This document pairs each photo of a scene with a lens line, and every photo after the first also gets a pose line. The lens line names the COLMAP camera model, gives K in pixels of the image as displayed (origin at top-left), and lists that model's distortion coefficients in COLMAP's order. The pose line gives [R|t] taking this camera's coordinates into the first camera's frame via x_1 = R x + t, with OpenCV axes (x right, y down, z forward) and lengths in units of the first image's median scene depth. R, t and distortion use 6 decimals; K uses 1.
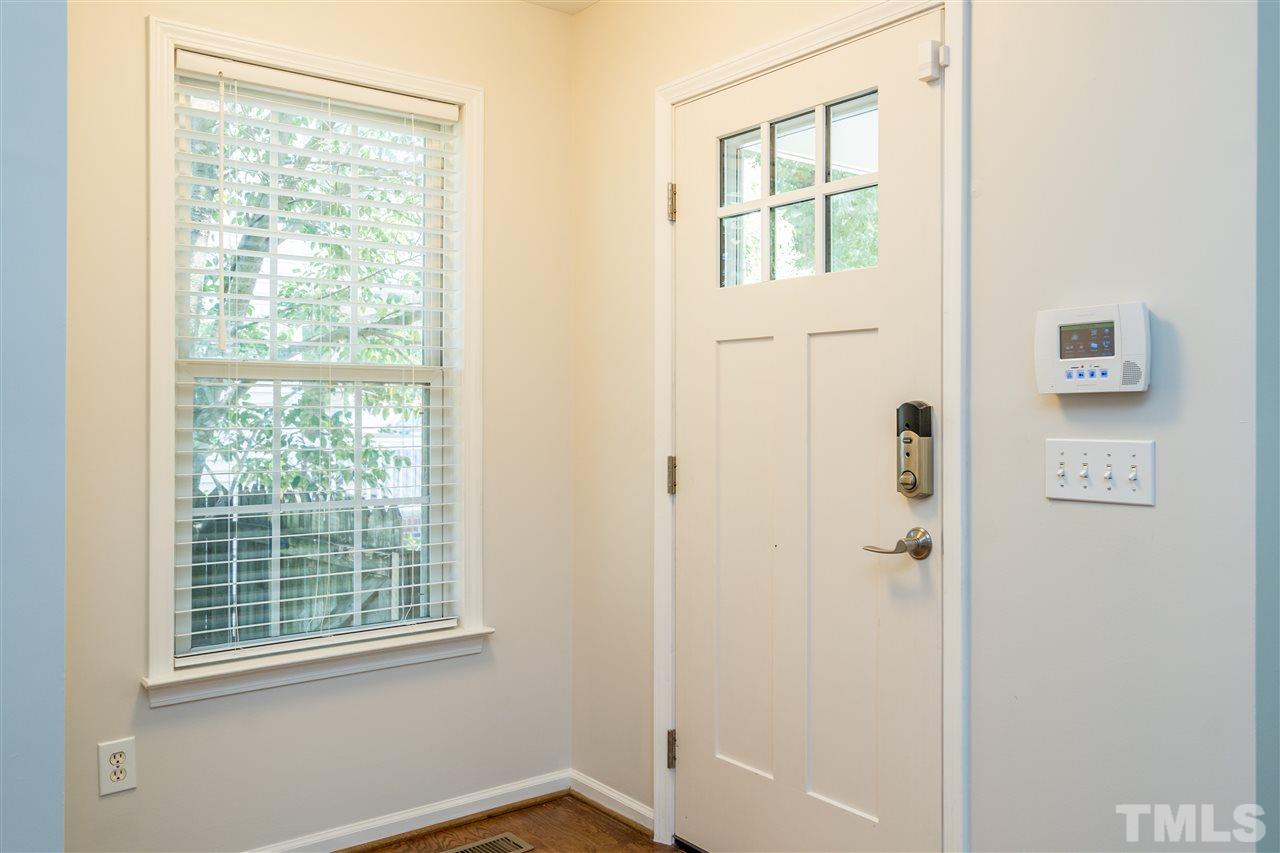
lens RADIAL K [[1010.0, 0, 643.5], [0, 1010.0, 420.7], [0, 0, 1]] dist [-0.005114, -0.003361]
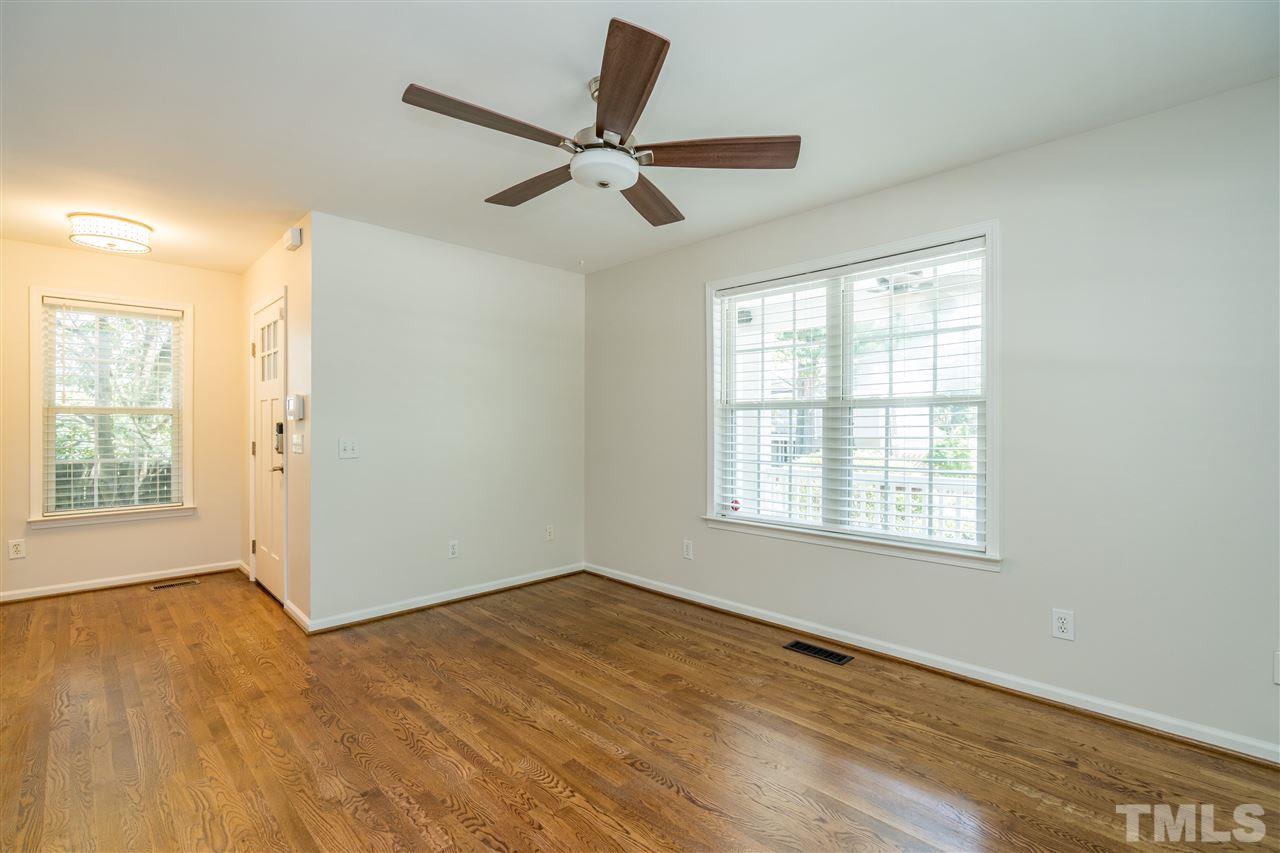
lens RADIAL K [[588.6, 0, 640.6], [0, 588.6, 429.1], [0, 0, 1]] dist [0.004188, 0.001131]
pose [[0.997010, 0.003193, 0.077211, 1.002465], [-0.003144, 0.999995, -0.000750, -0.000459], [-0.077213, 0.000505, 0.997015, -0.730019]]
